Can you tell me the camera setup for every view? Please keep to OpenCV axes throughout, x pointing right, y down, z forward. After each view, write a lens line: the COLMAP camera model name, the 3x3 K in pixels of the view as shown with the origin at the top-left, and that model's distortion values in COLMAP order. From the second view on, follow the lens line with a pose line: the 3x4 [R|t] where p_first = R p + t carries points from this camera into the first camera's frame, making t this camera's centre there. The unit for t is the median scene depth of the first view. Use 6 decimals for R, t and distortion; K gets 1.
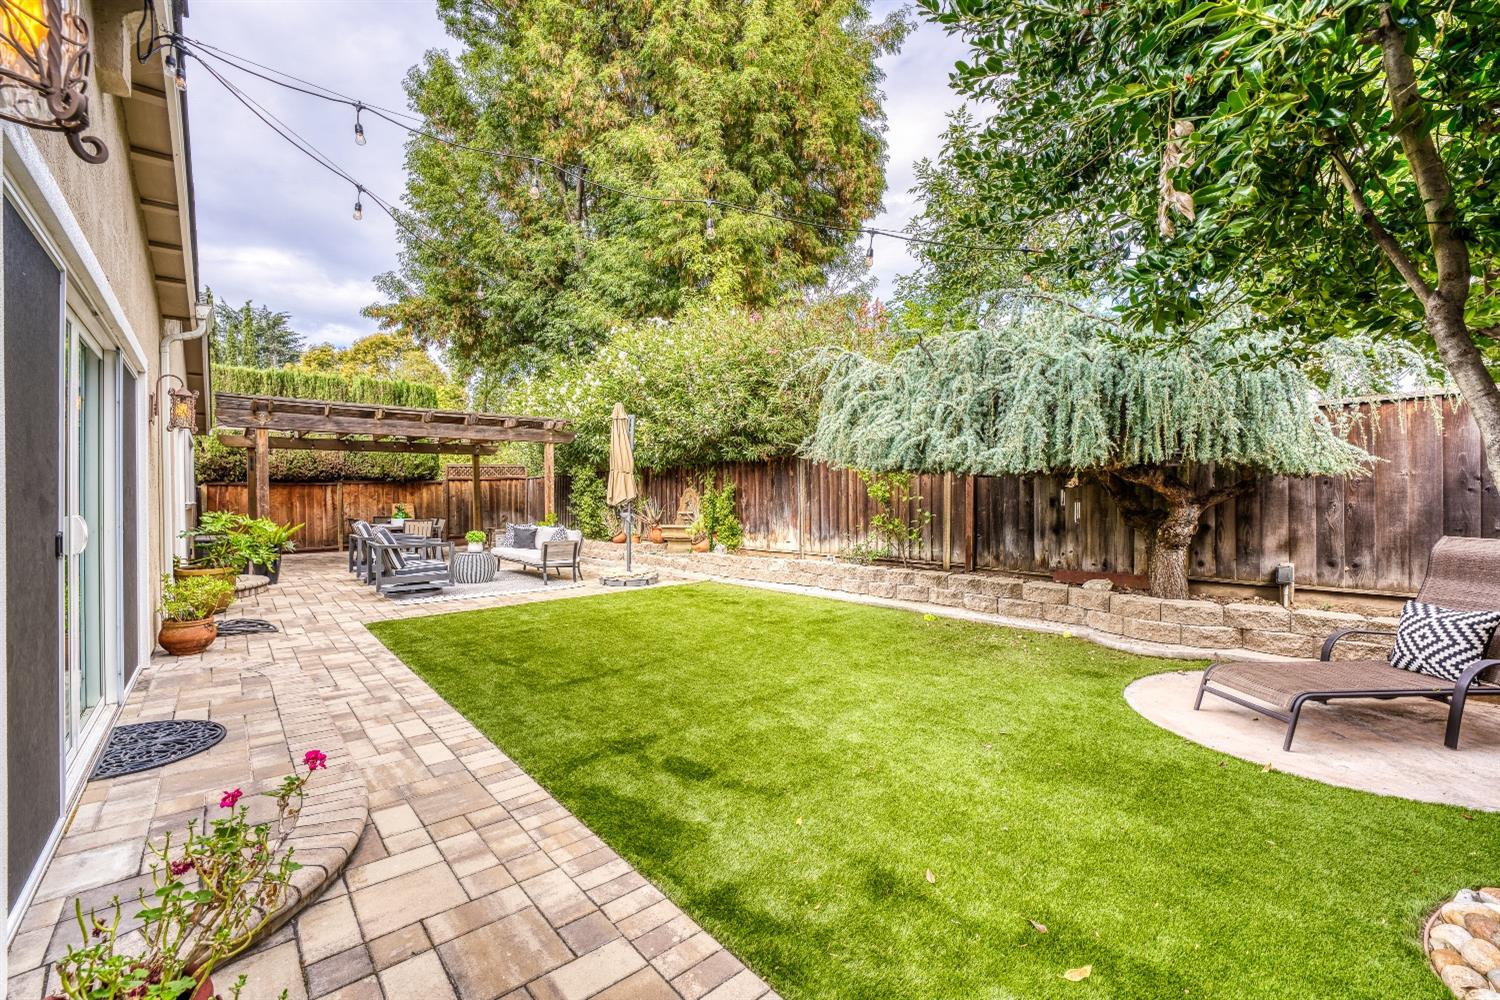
lens RADIAL K [[619.5, 0, 751.5], [0, 619.5, 499.2], [0, 0, 1]] dist [-0.001846, 0.000107]
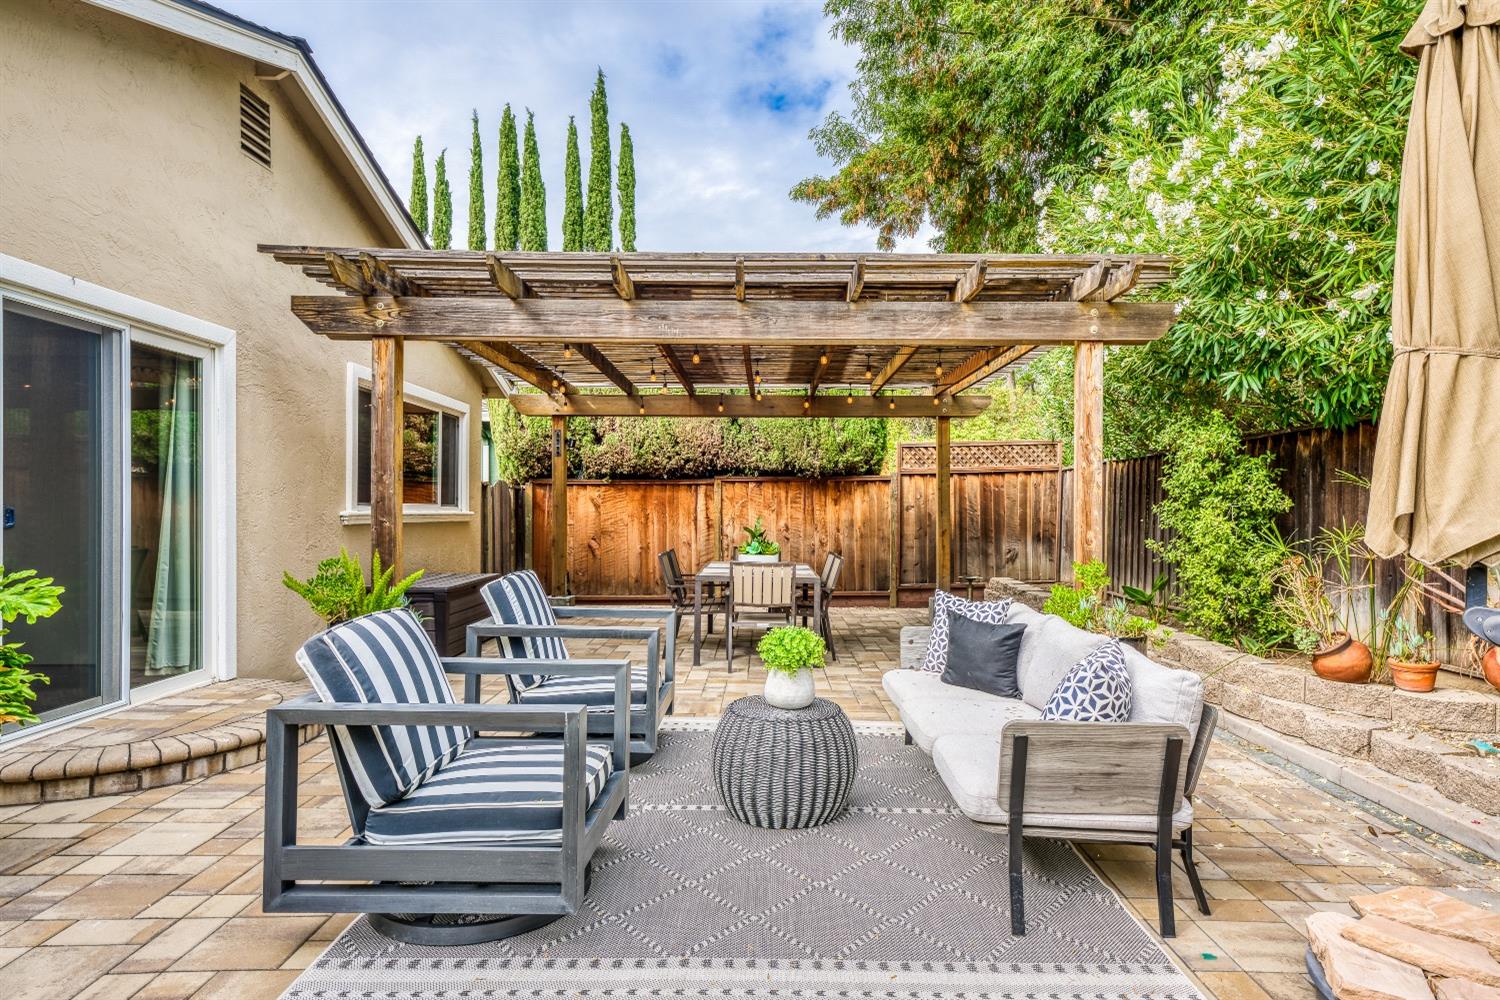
lens RADIAL K [[888.9, 0, 753.8], [0, 888.9, 509.6], [0, 0, 1]] dist [0.005185, 0.000528]
pose [[0.754897, 0.012555, -0.655724, -0.117824], [-0.015738, 0.999876, 0.001026, -0.001477], [0.655655, 0.009546, 0.755000, 0.410905]]
